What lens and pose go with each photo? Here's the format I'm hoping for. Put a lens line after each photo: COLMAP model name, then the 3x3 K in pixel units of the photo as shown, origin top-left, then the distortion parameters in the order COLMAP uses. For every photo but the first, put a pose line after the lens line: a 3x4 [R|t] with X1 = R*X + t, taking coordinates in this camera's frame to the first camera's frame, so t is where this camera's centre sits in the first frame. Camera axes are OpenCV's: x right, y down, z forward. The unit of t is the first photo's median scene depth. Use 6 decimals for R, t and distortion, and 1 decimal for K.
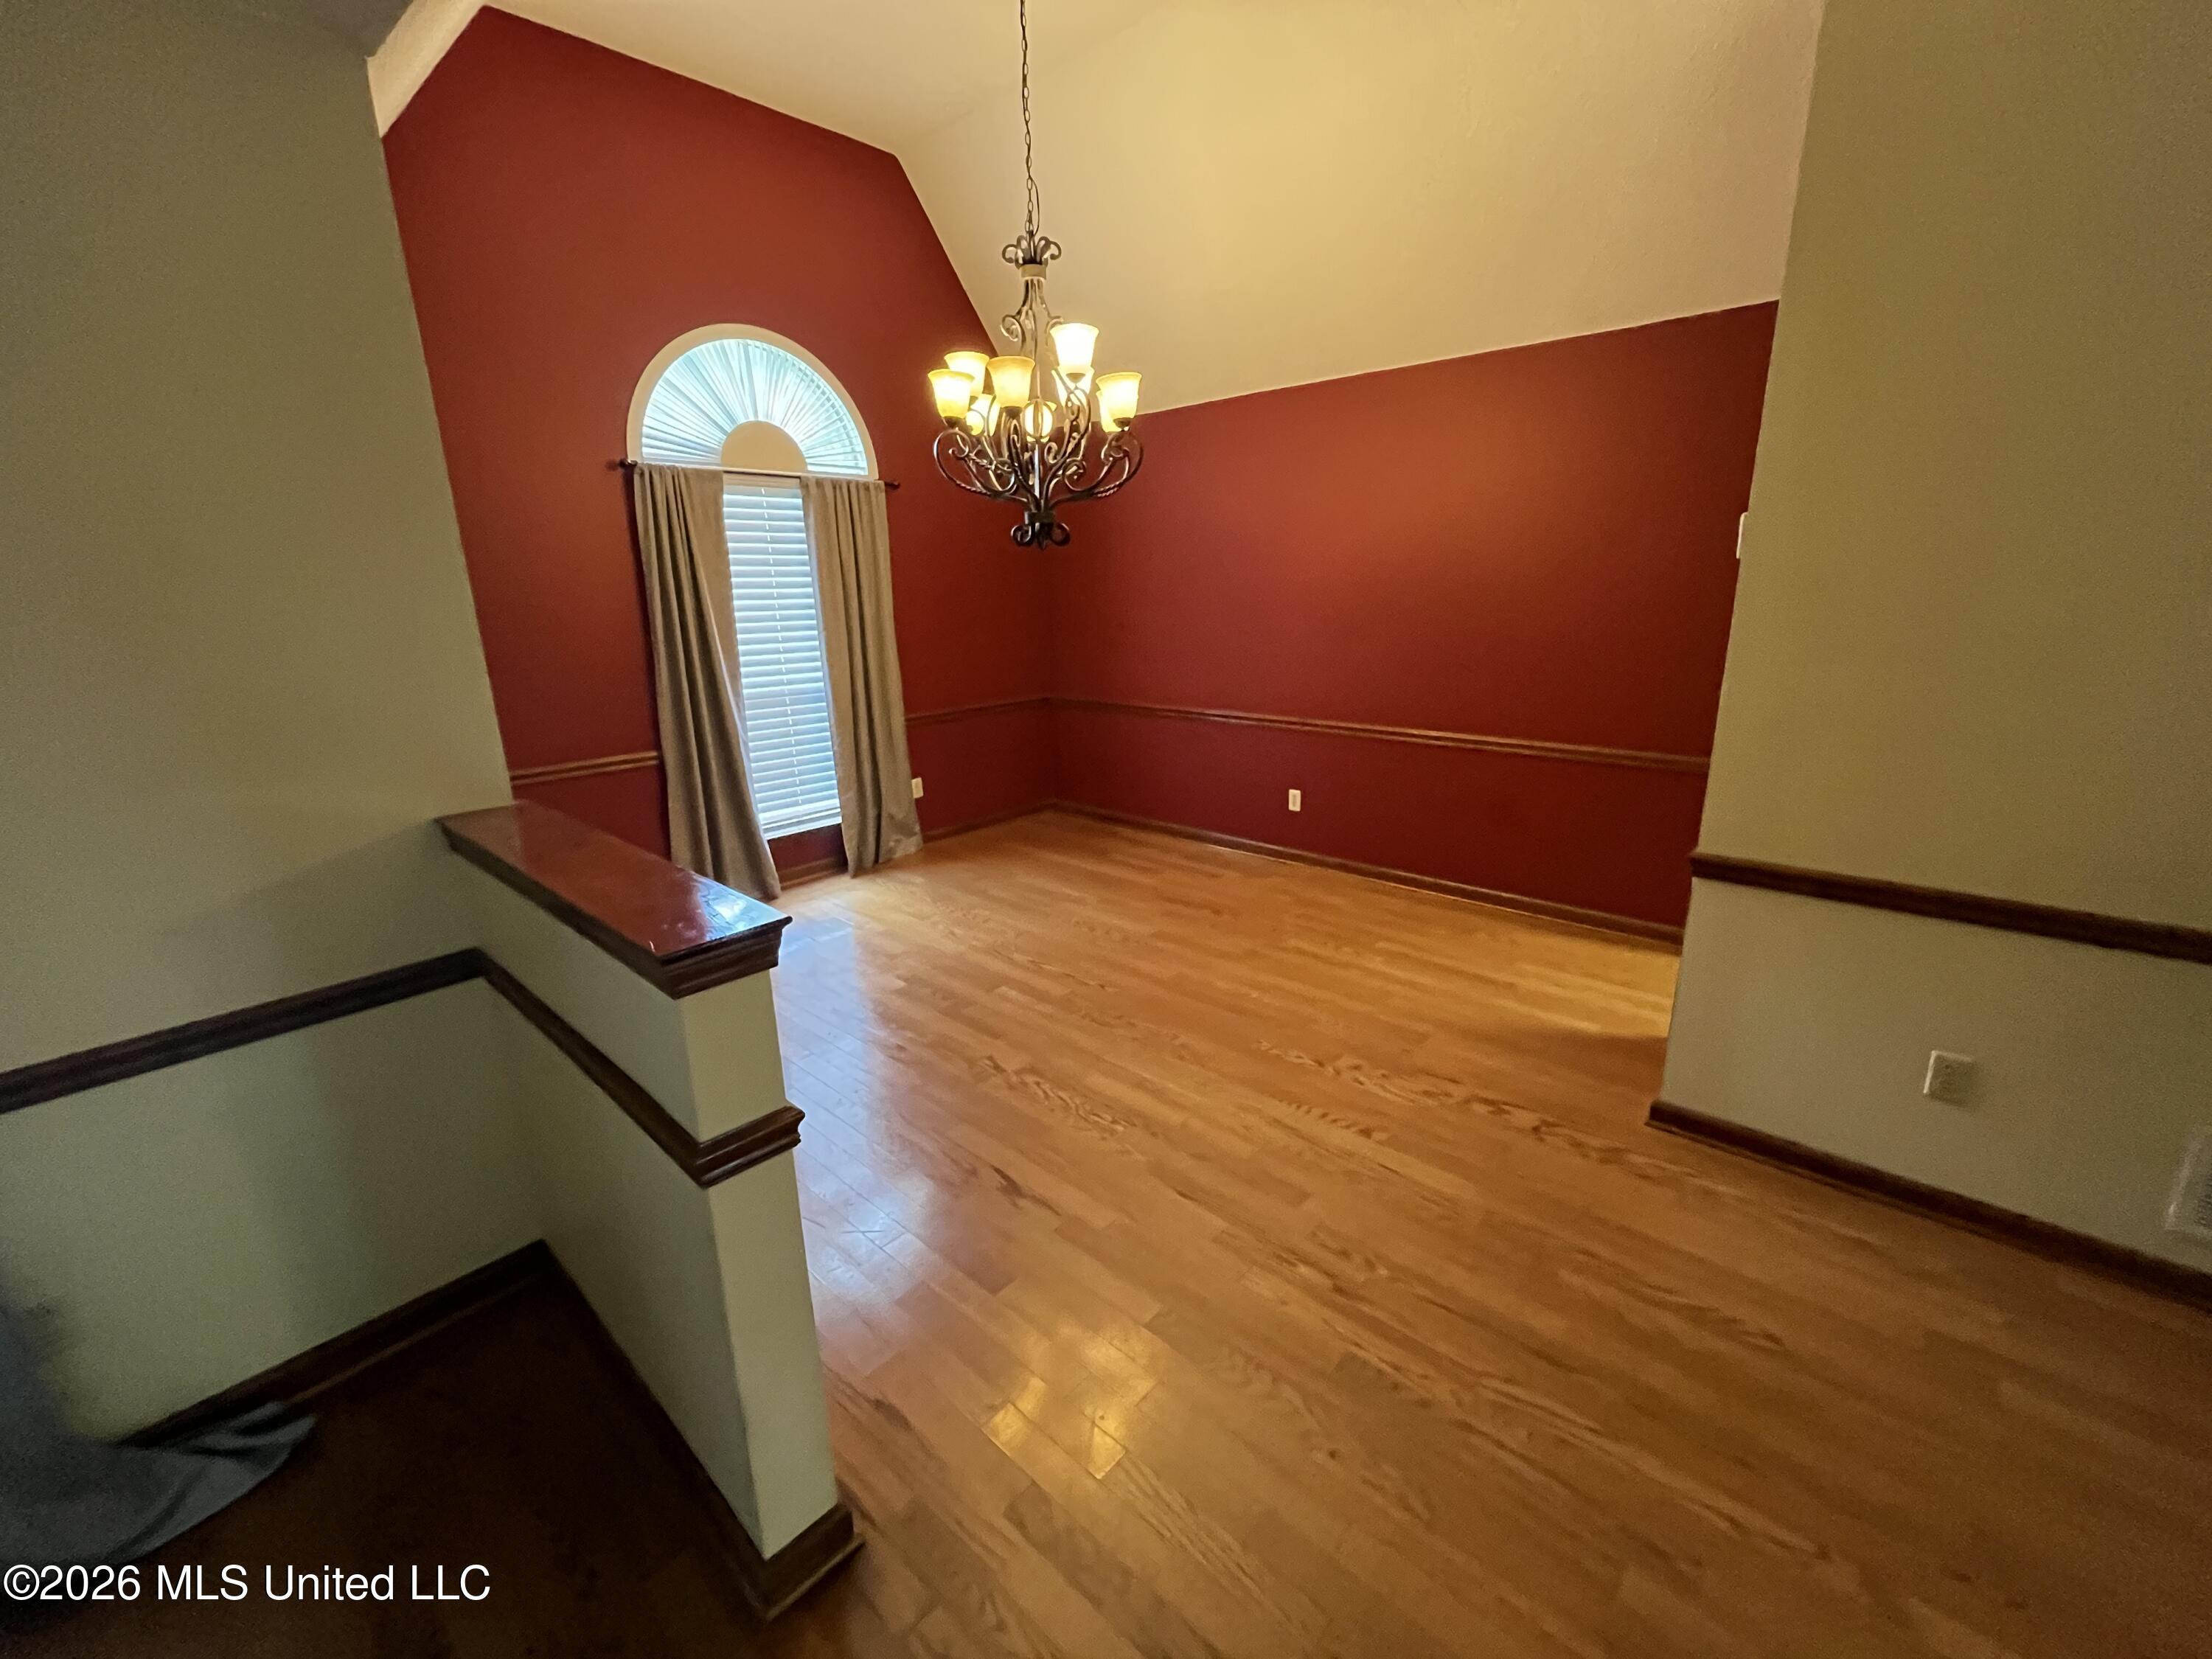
lens RADIAL K [[900.1, 0, 1099.4], [0, 900.1, 828.8], [0, 0, 1]] dist [-0.000562, -0.001327]
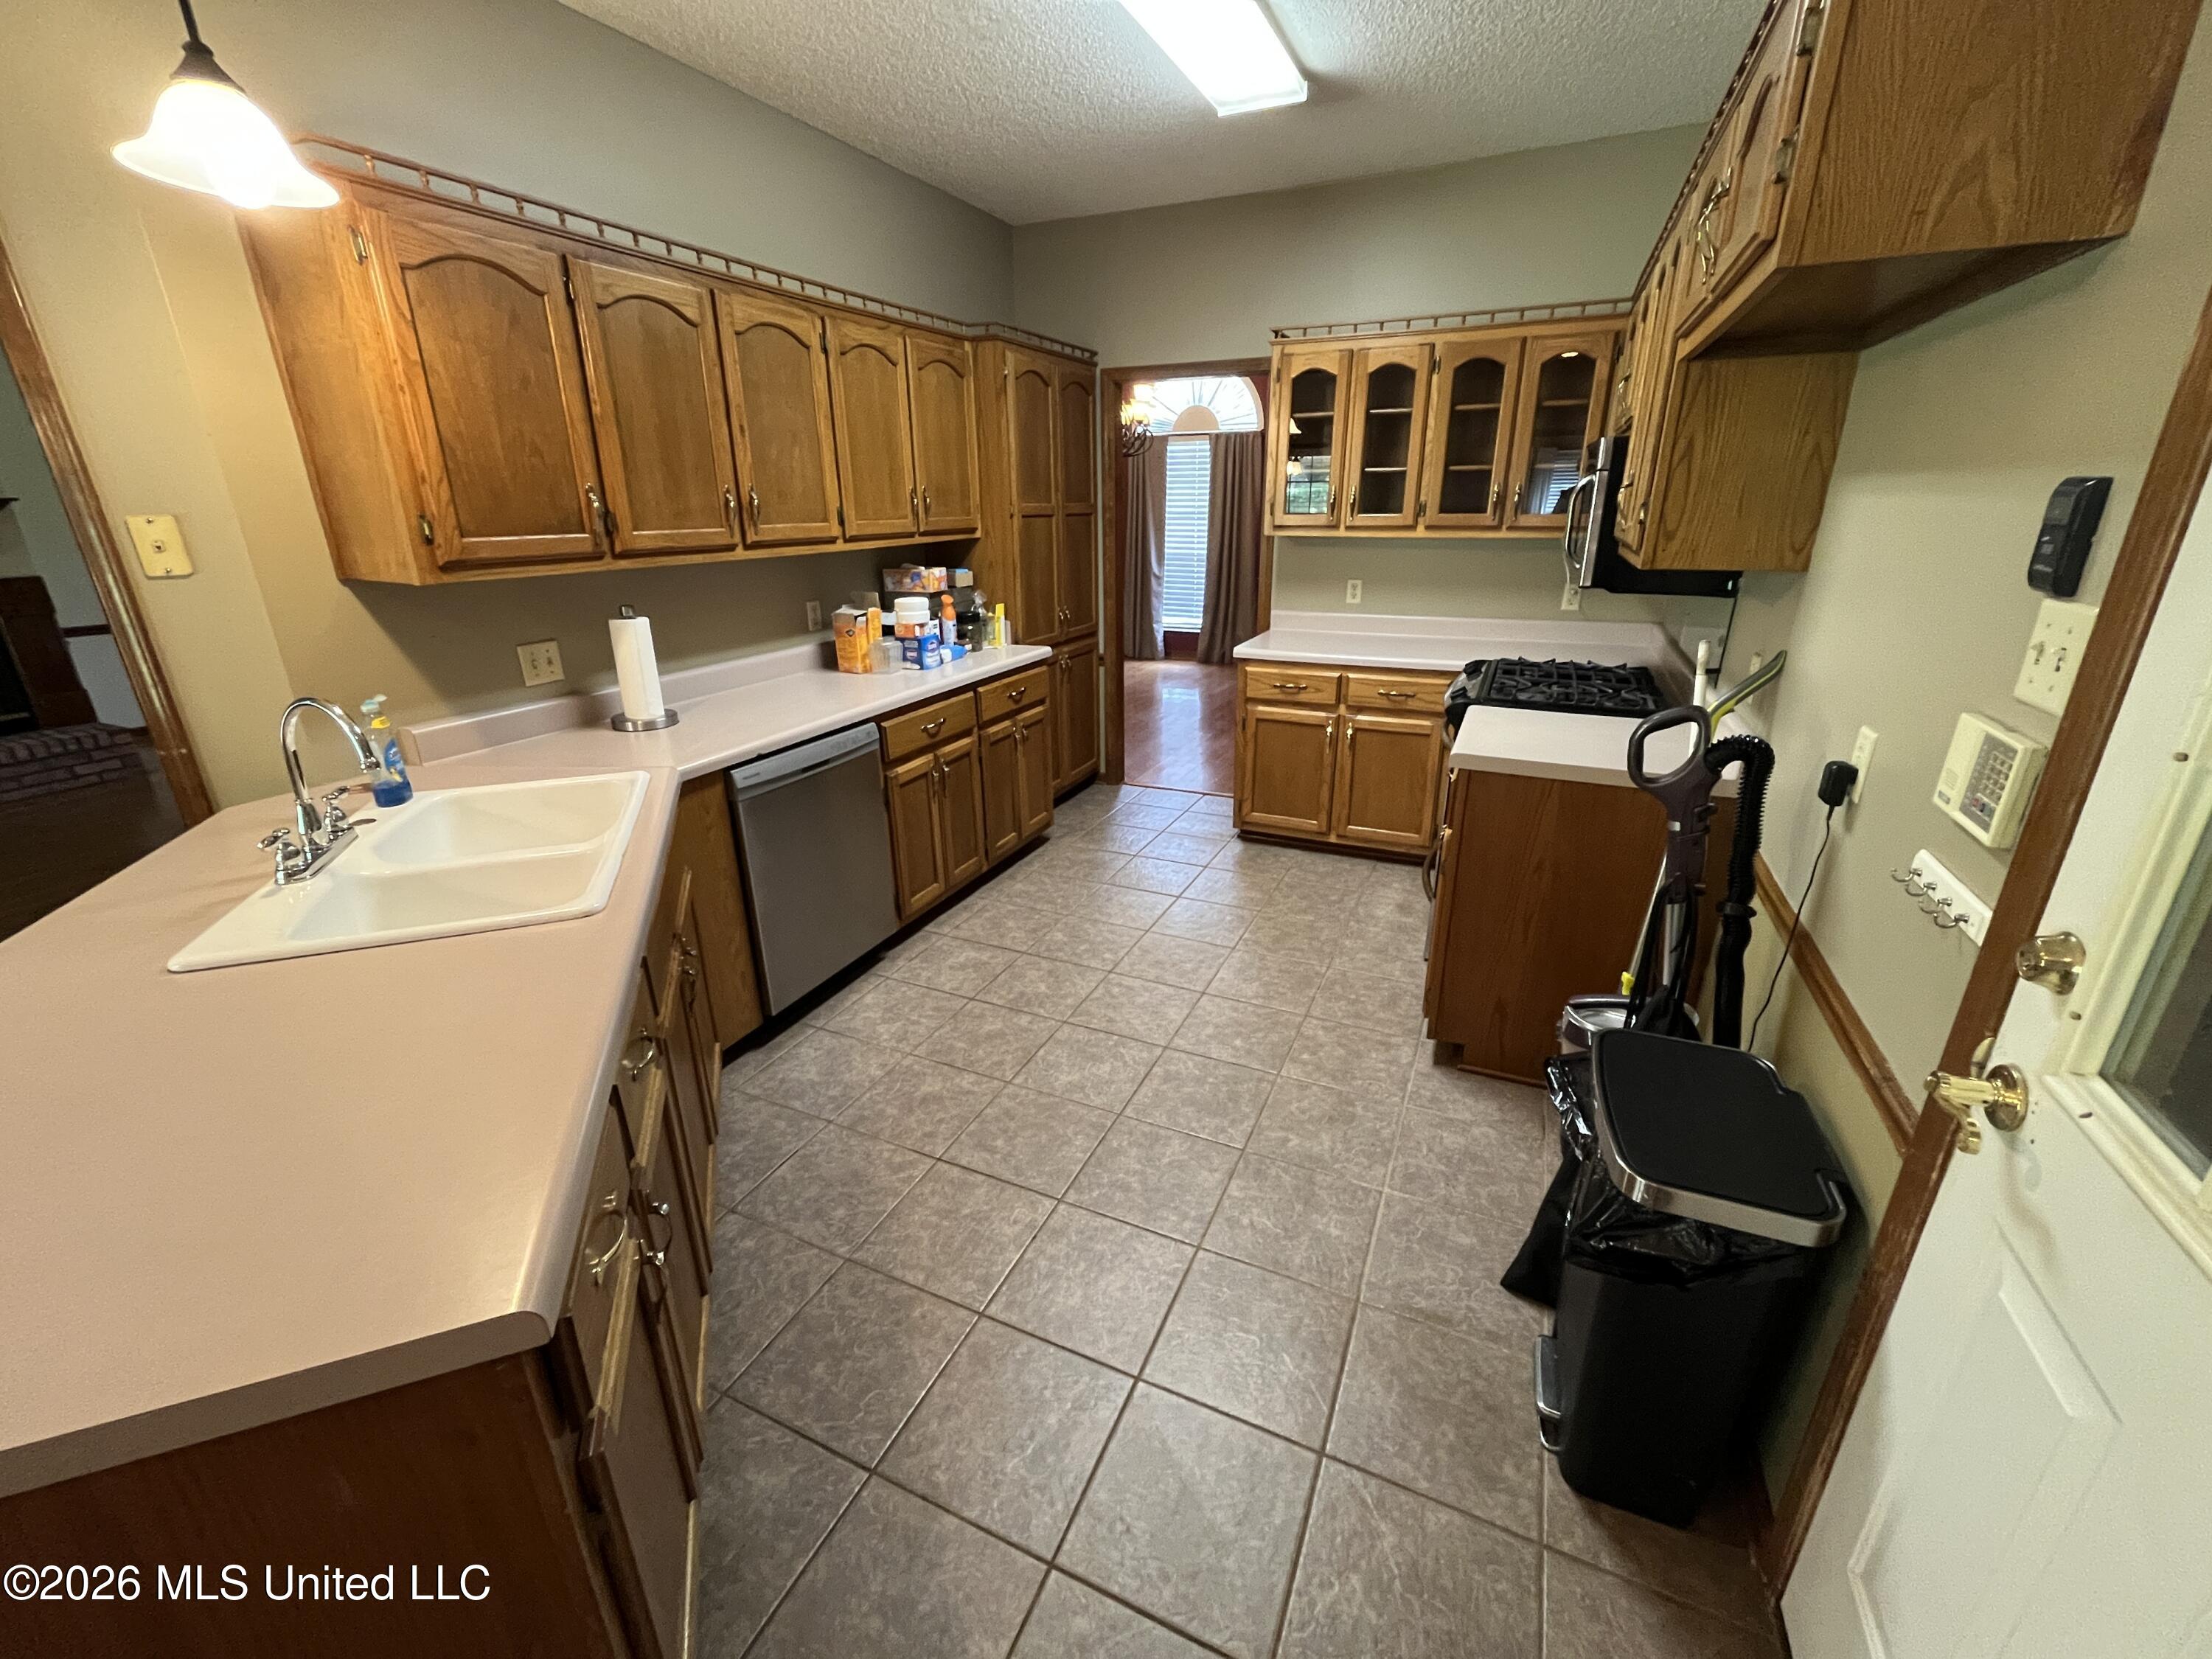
lens RADIAL K [[900.1, 0, 1103.3], [0, 900.1, 825.3], [0, 0, 1]] dist [-0.000562, -0.001327]
pose [[0.315540, 0.342572, -0.884917, 1.484512], [-0.248175, 0.929894, 0.271491, -0.094060], [0.915884, 0.133948, 0.378437, 0.214489]]
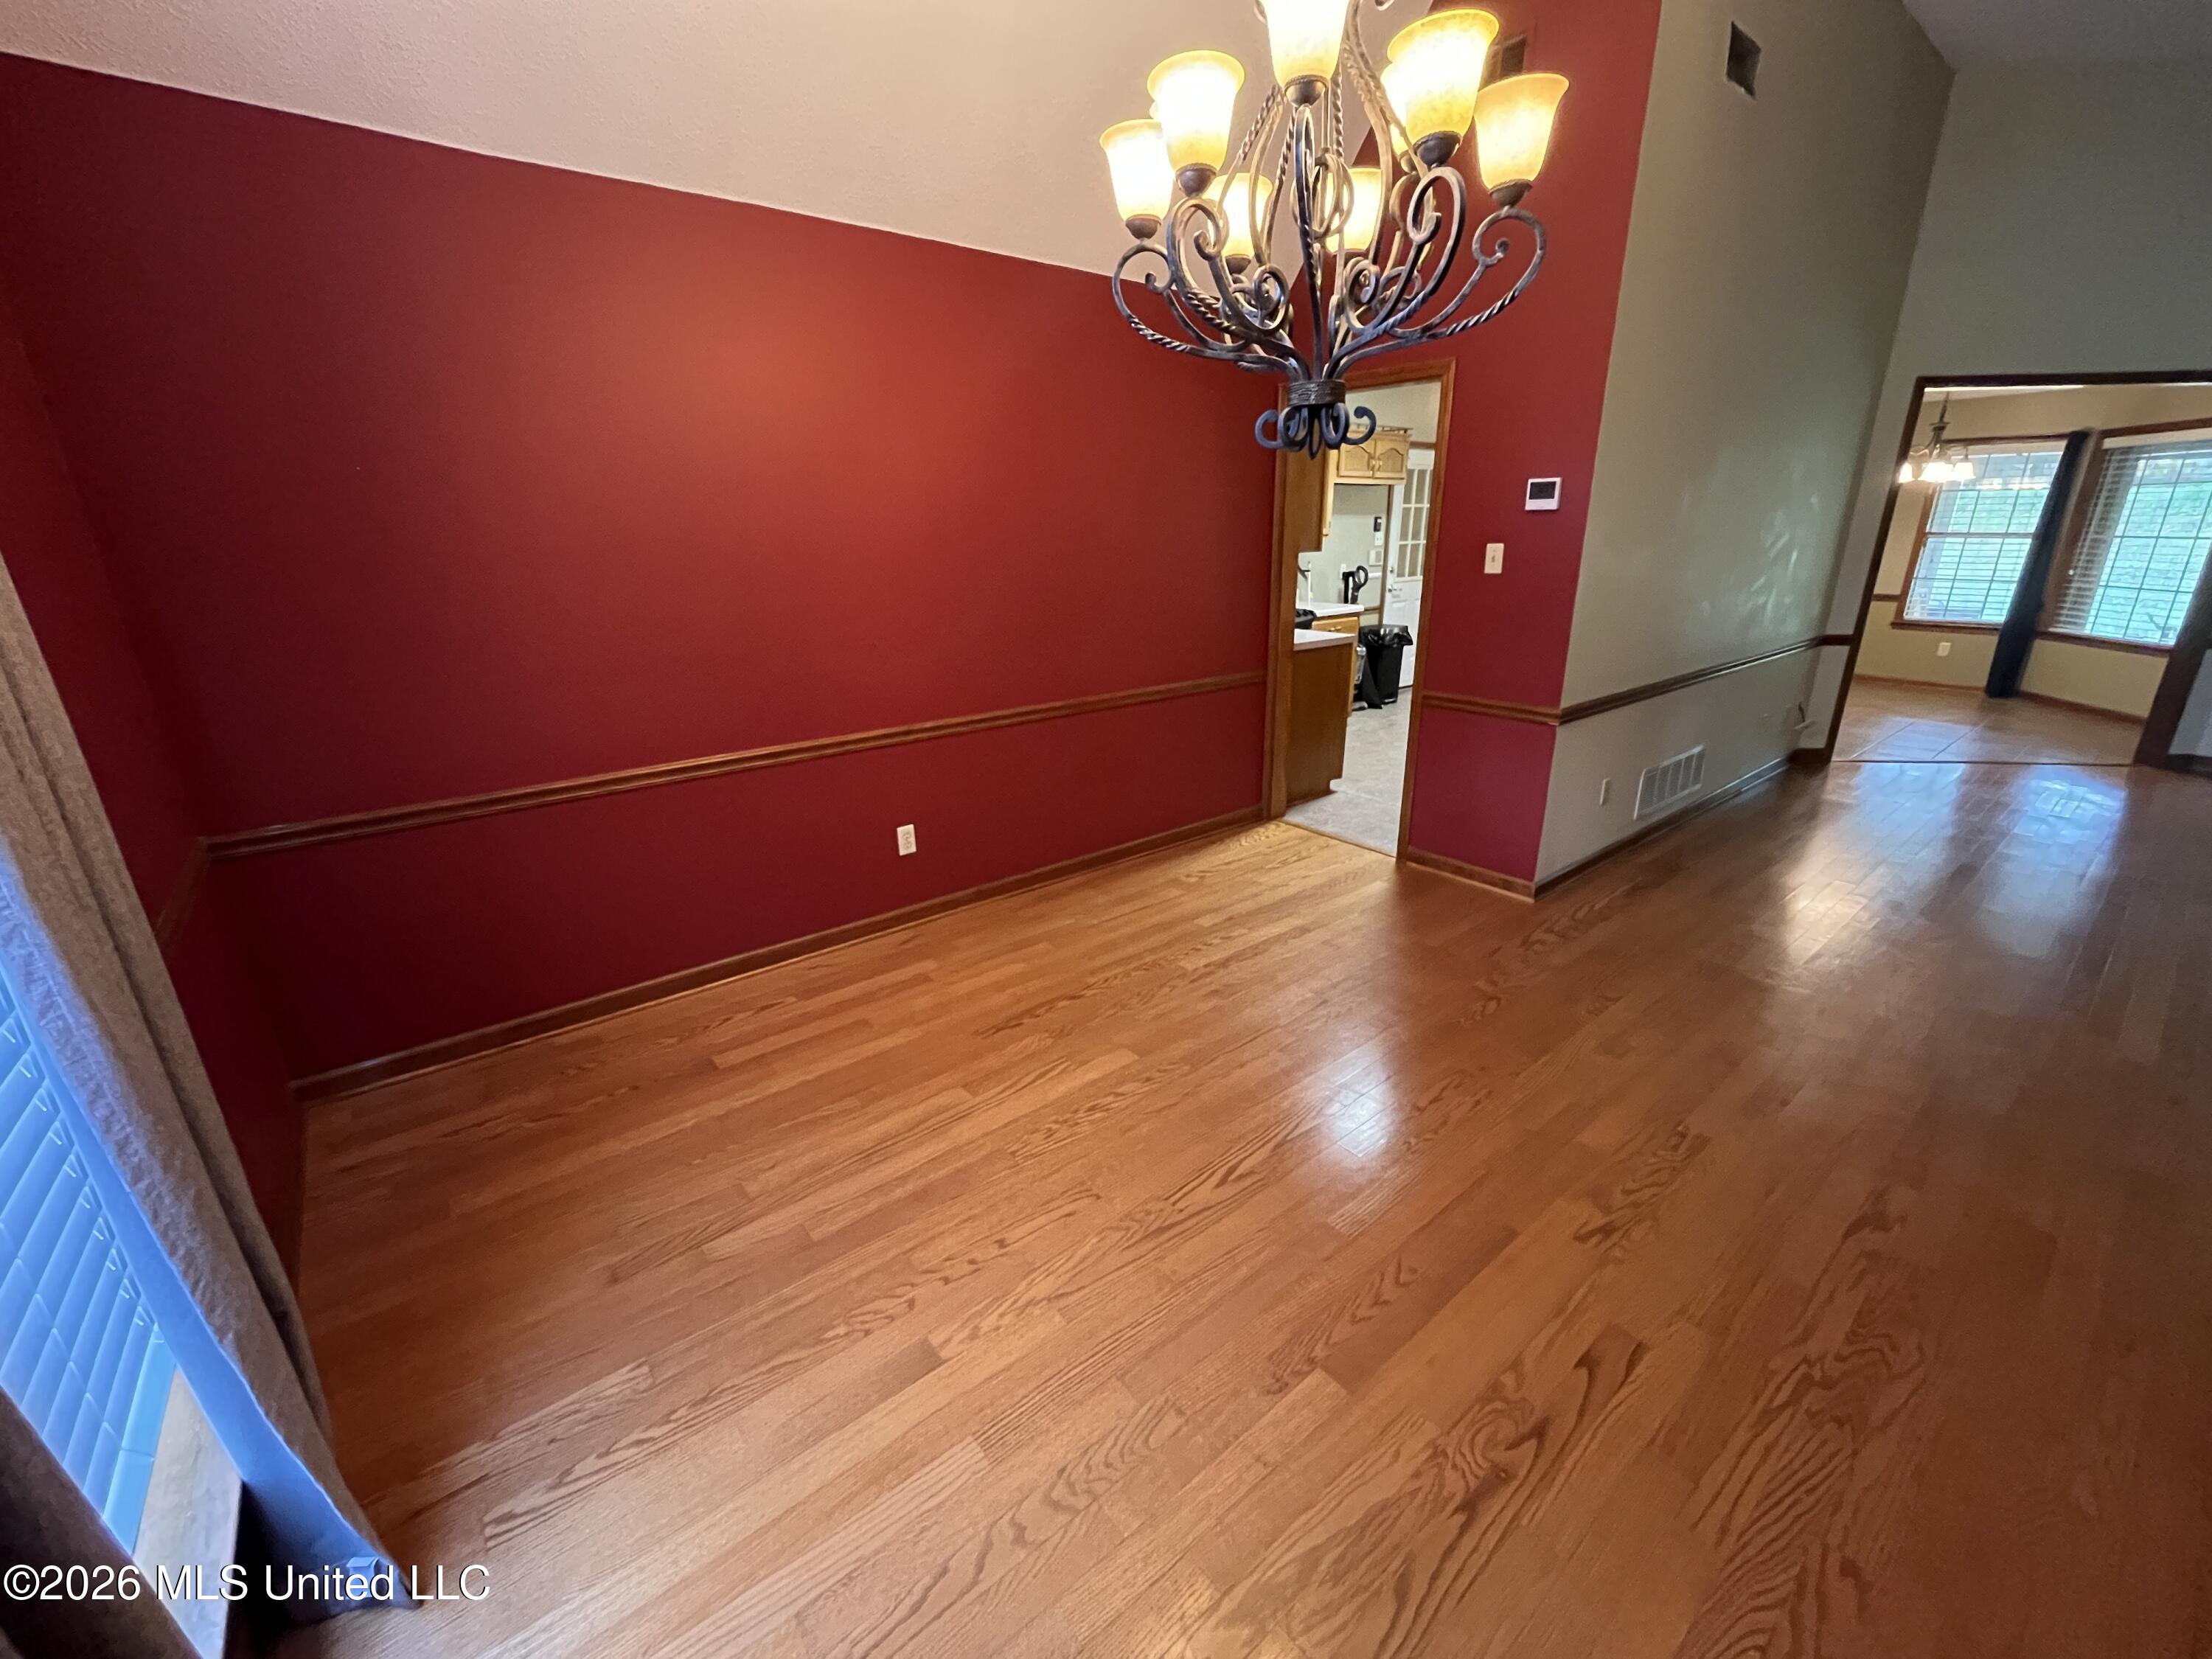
lens RADIAL K [[900.1, 0, 1108.1], [0, 900.1, 825.9], [0, 0, 1]] dist [-0.000562, -0.001327]
pose [[0.140791, -0.296776, 0.944512, -0.474583], [0.271238, 0.929075, 0.251494, -0.194858], [-0.952160, 0.220779, 0.211302, 0.752869]]
